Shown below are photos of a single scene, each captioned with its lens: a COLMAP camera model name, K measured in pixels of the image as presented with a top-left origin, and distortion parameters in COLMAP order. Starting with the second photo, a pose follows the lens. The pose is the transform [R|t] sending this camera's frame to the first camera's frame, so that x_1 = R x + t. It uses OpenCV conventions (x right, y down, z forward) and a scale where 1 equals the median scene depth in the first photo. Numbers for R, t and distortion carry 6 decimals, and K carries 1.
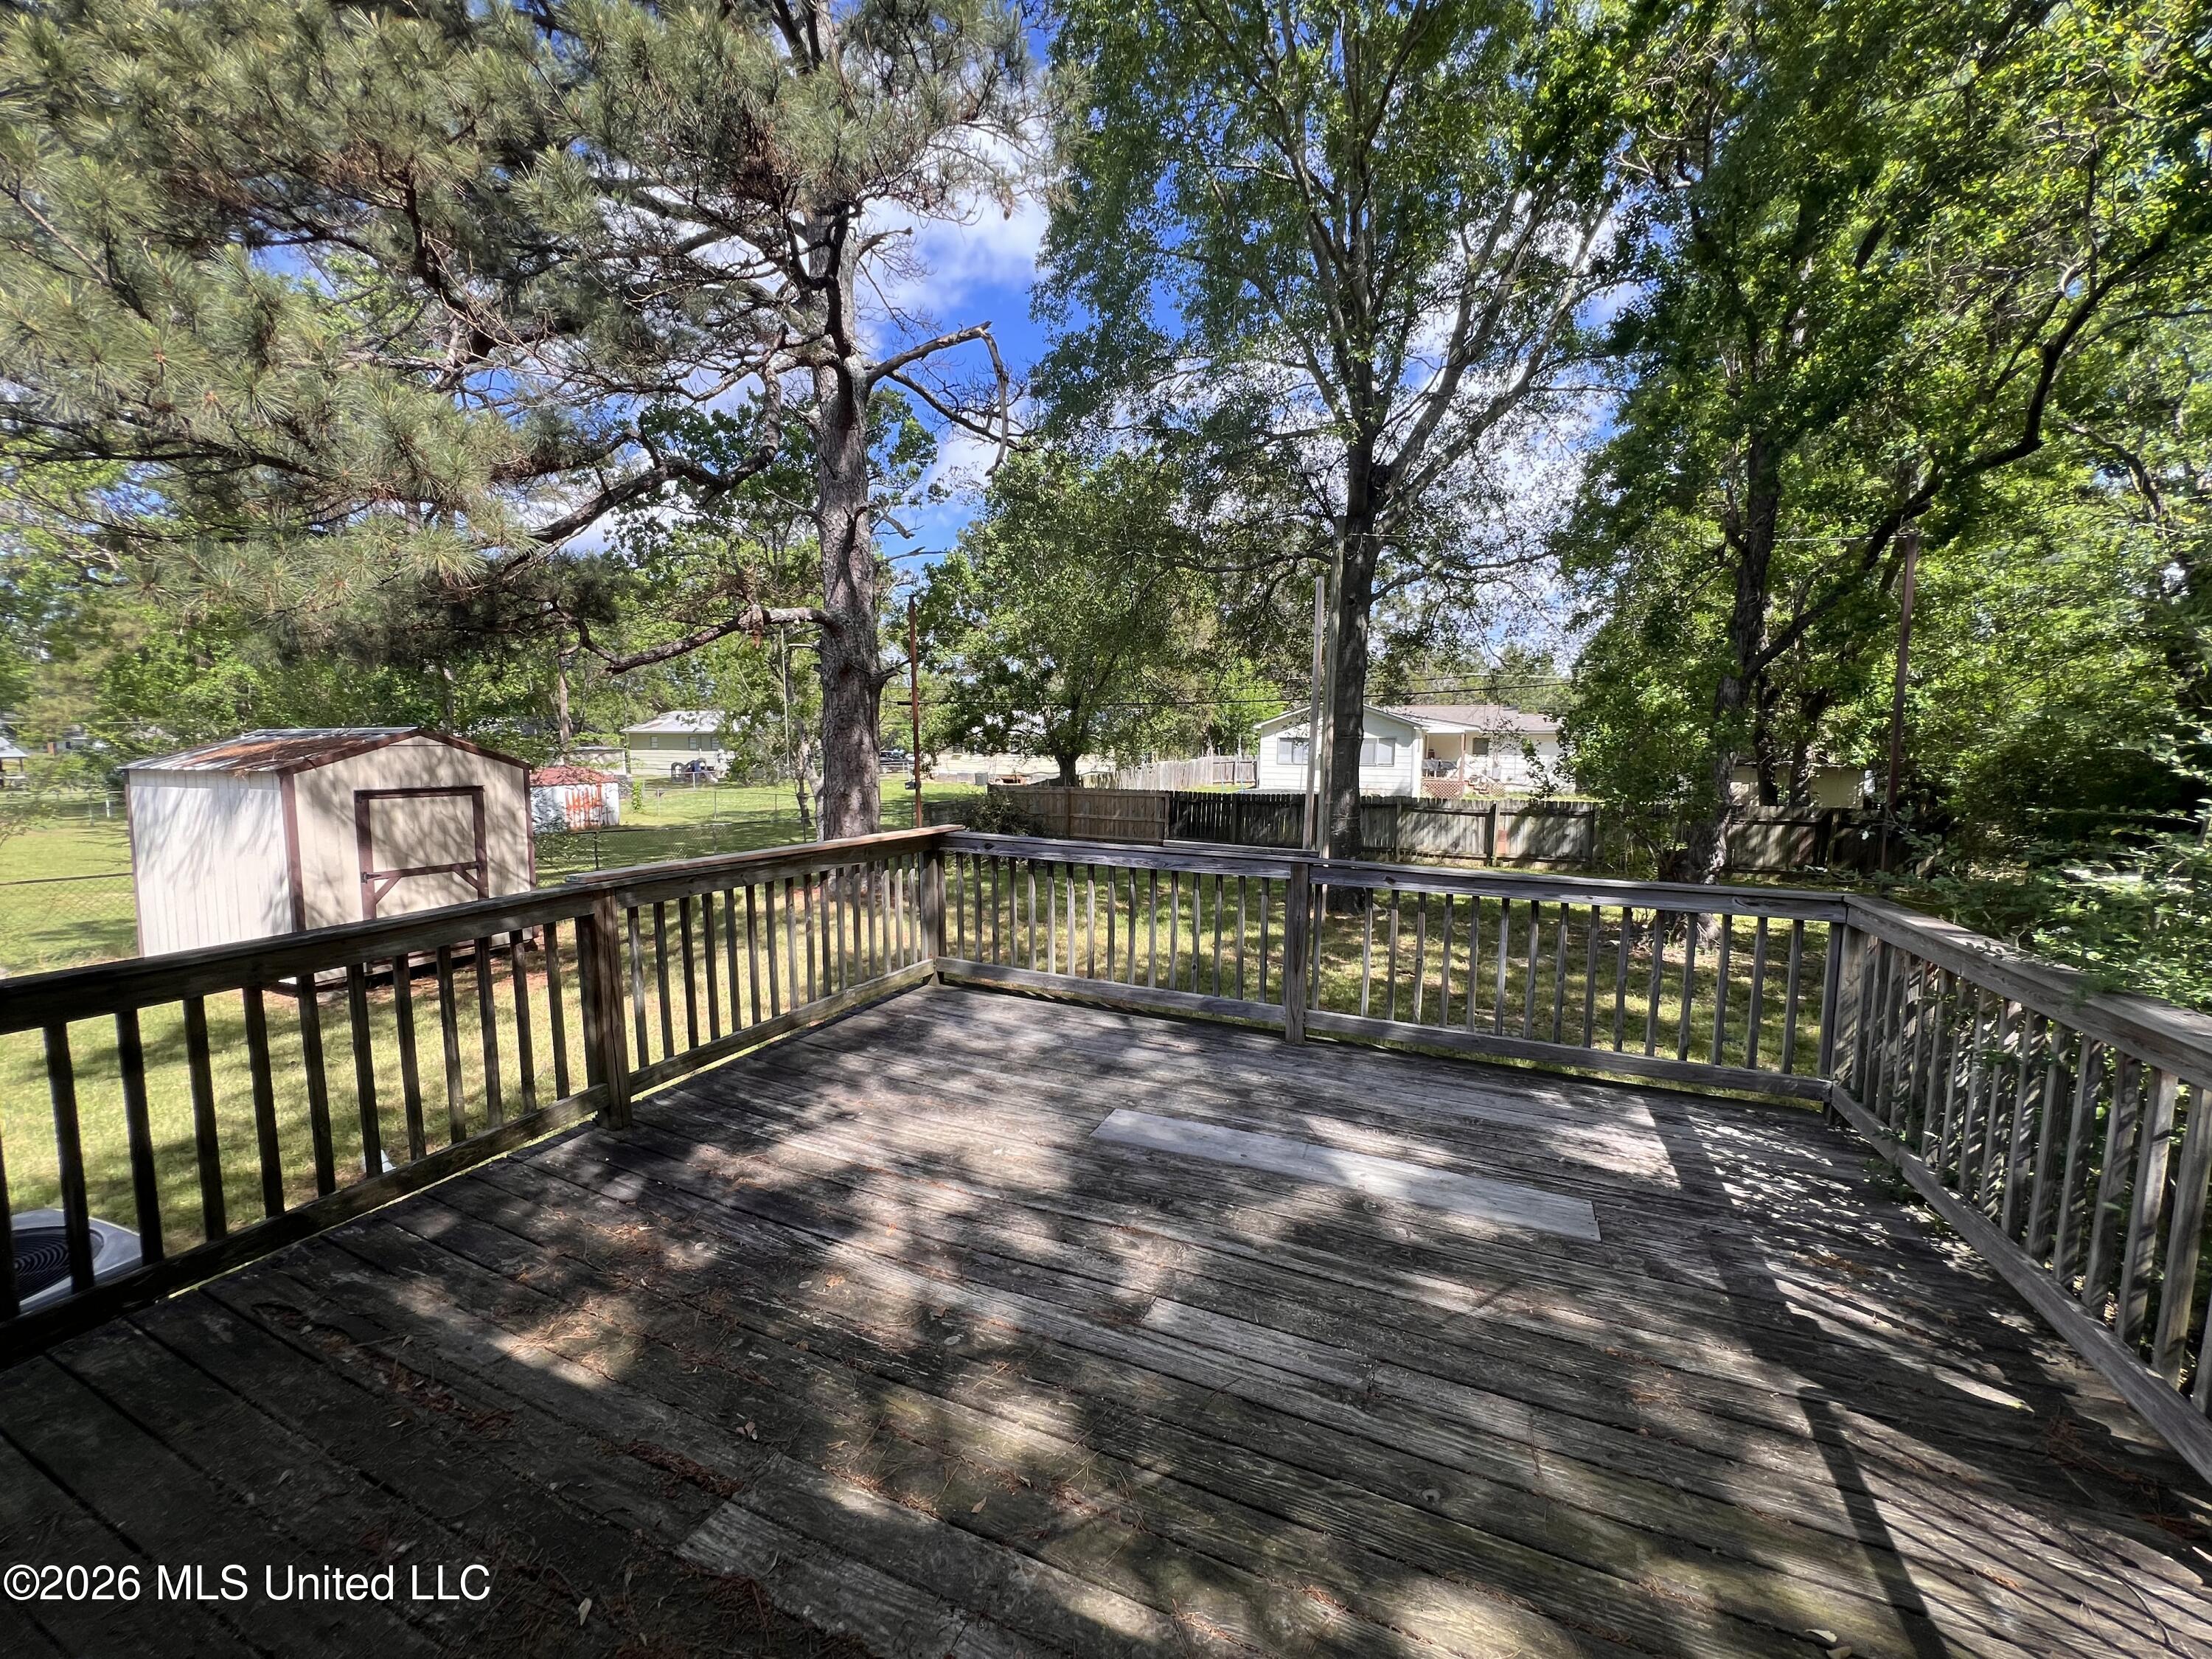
lens RADIAL K [[875.6, 0, 1098.5], [0, 875.6, 834.4], [0, 0, 1]] dist [-0.000742, 0.000144]
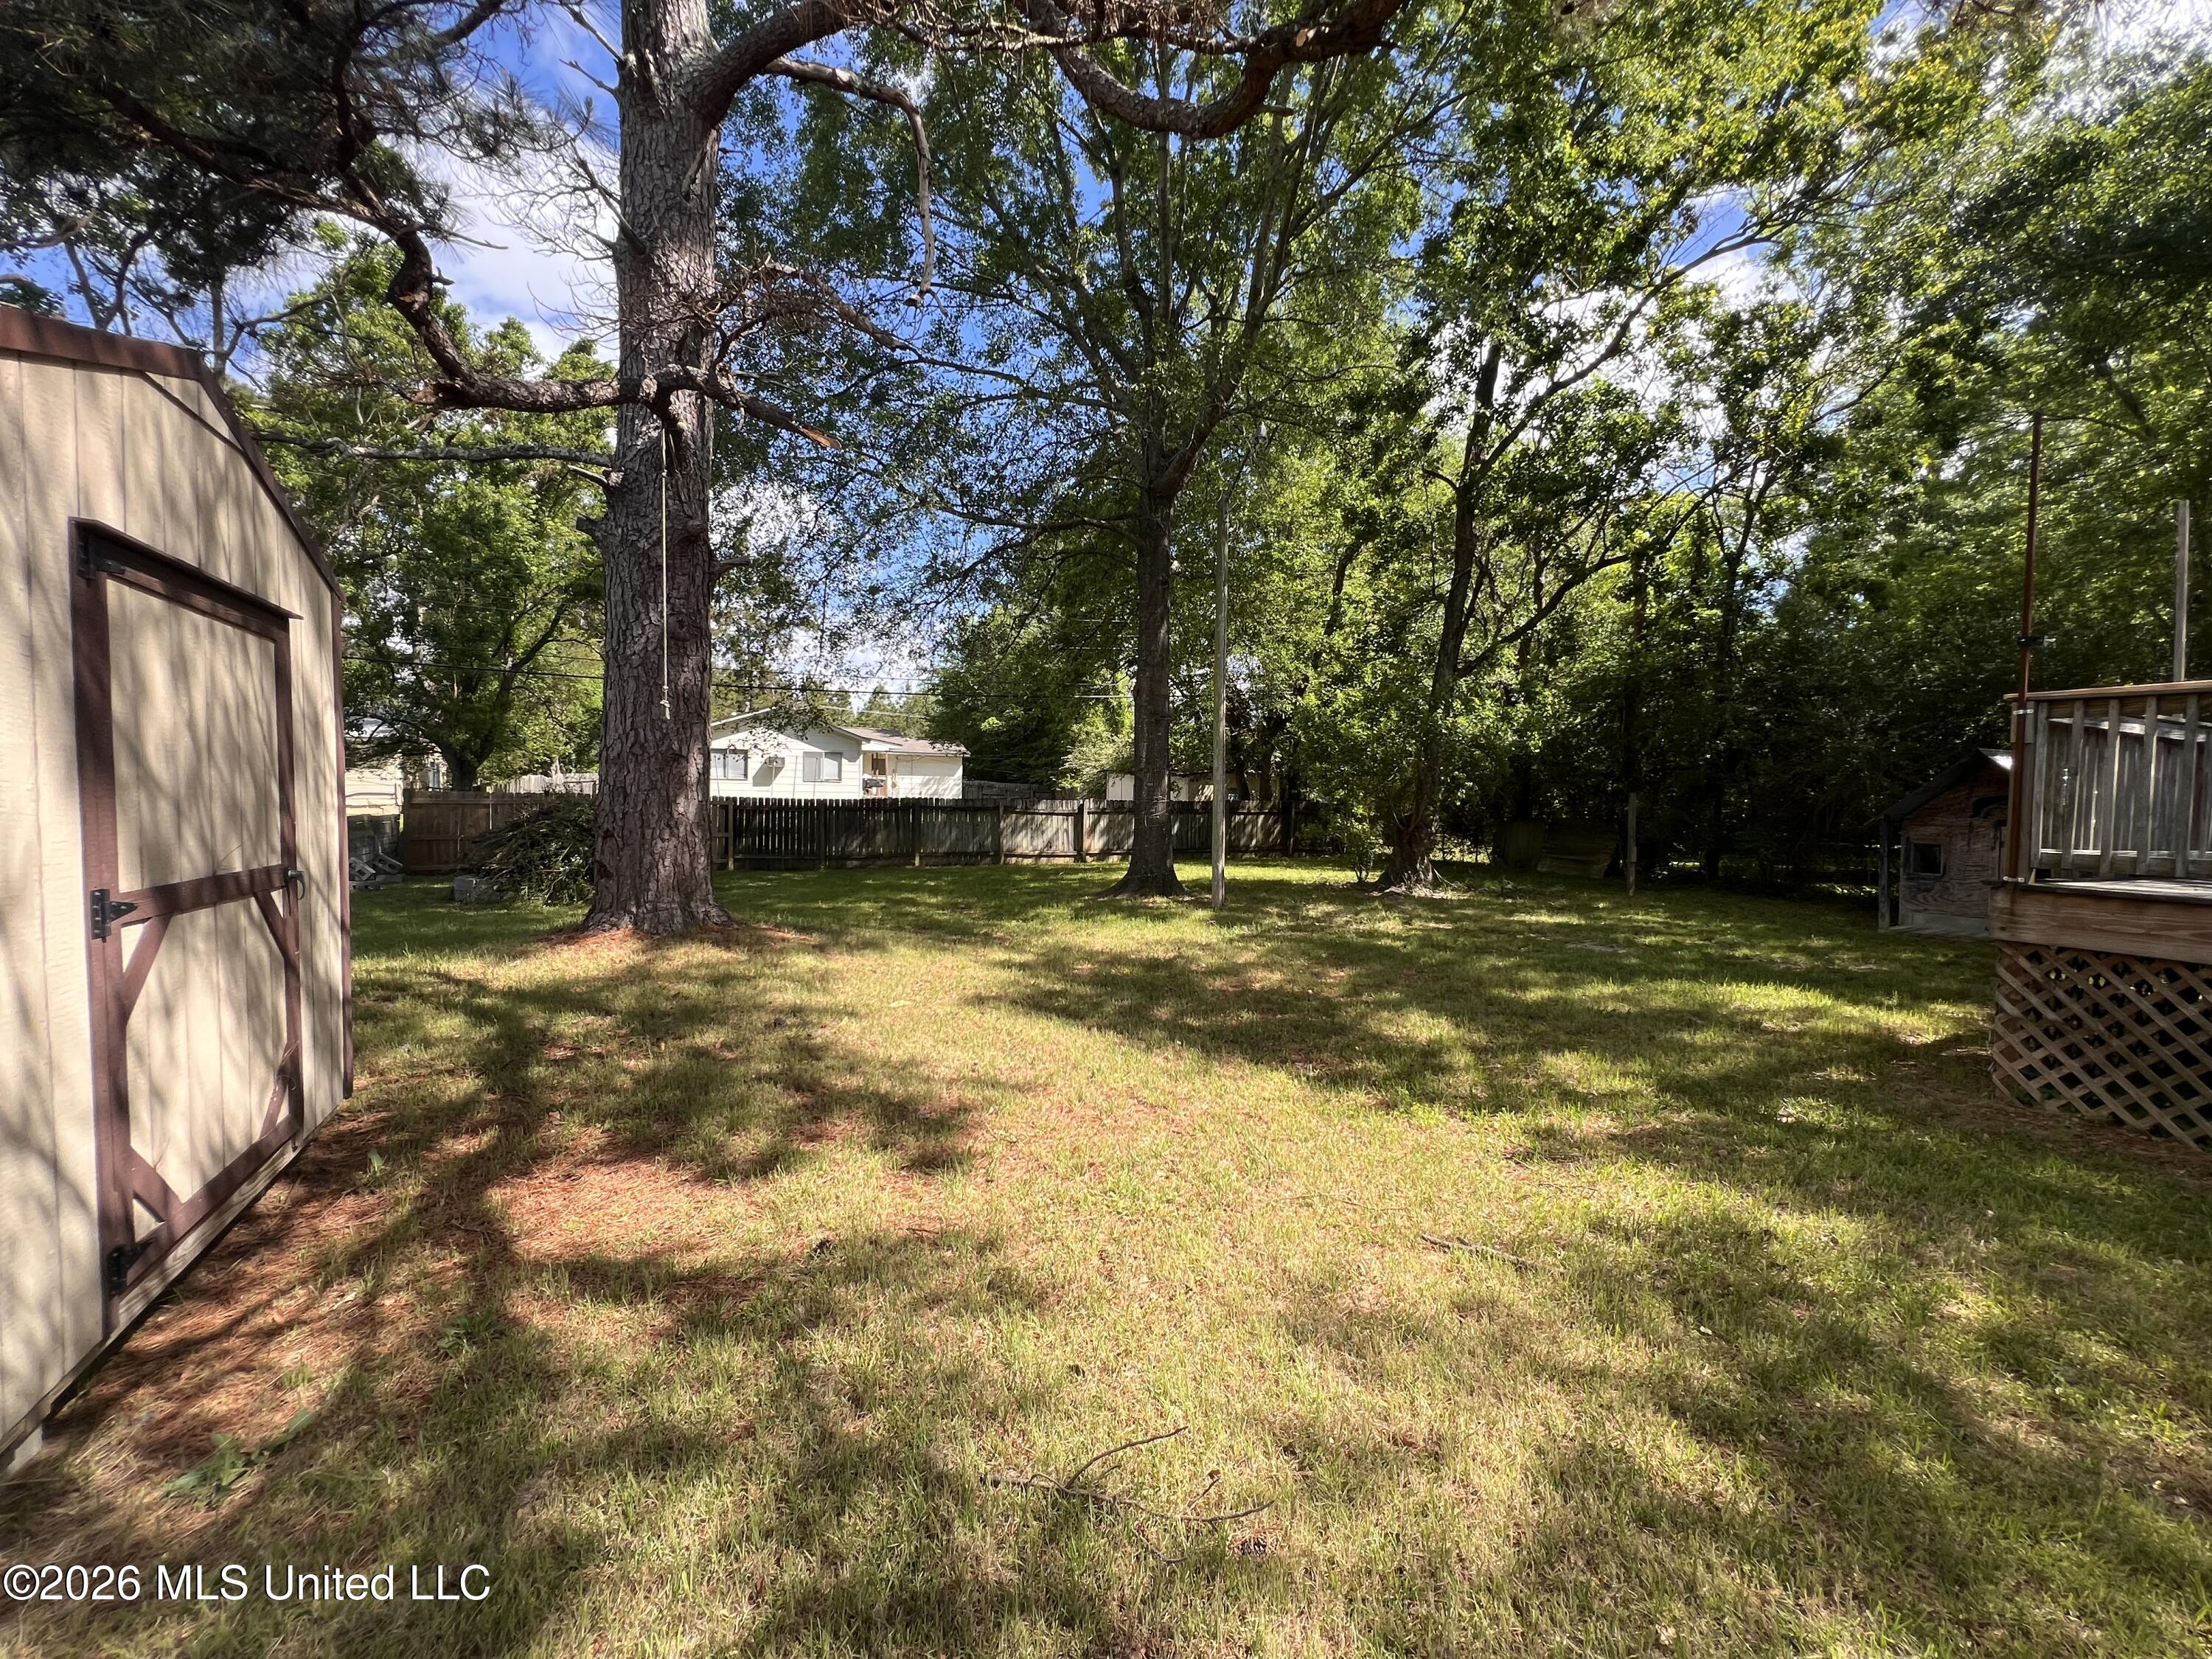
lens RADIAL K [[875.6, 0, 1118.5], [0, 875.6, 832.8], [0, 0, 1]] dist [-0.000742, 0.000144]
pose [[0.619822, -0.030228, 0.784160, -0.759676], [0.068733, 0.997509, -0.015877, 0.042076], [-0.781726, 0.063738, 0.620356, 0.593614]]
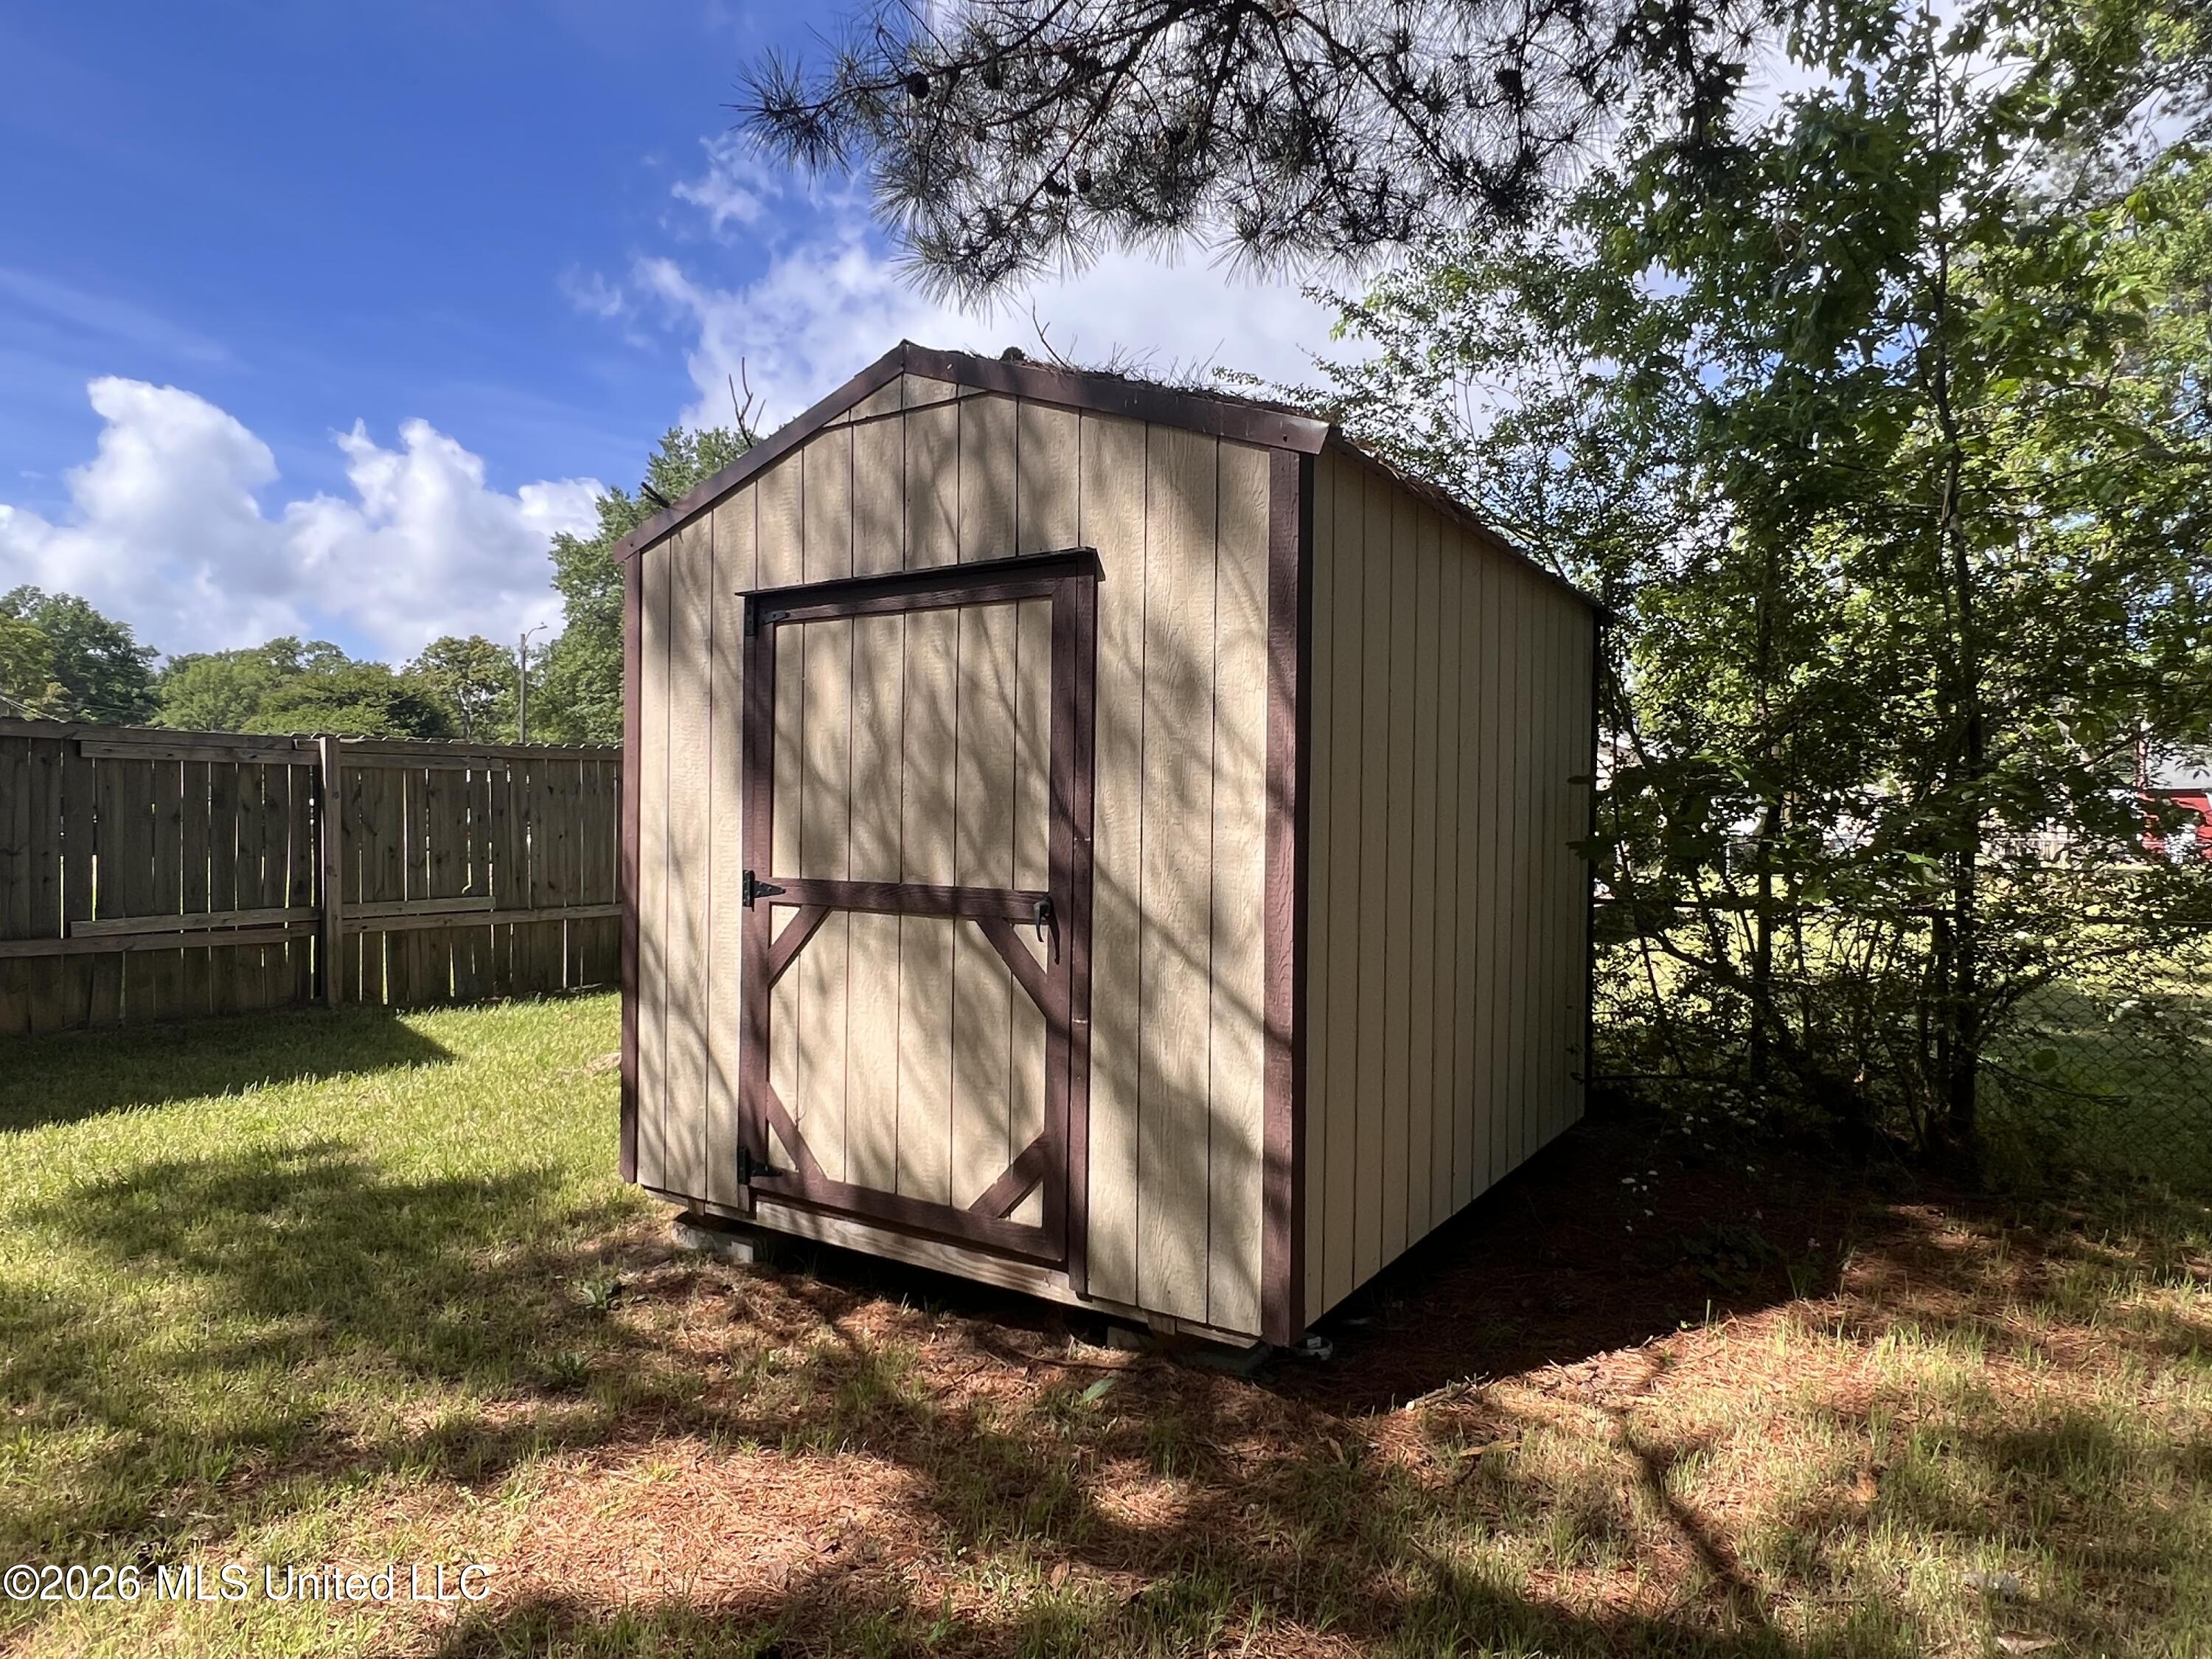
lens RADIAL K [[1353.7, 0, 1104.8], [0, 1353.7, 826.4], [0, 0, 1]] dist [0.006467, 0.001629]
pose [[-0.161004, 0.012594, -0.986873, -0.368532], [-0.109337, 0.993536, 0.030517, 0.001537], [0.980879, 0.112815, -0.158586, 1.064446]]
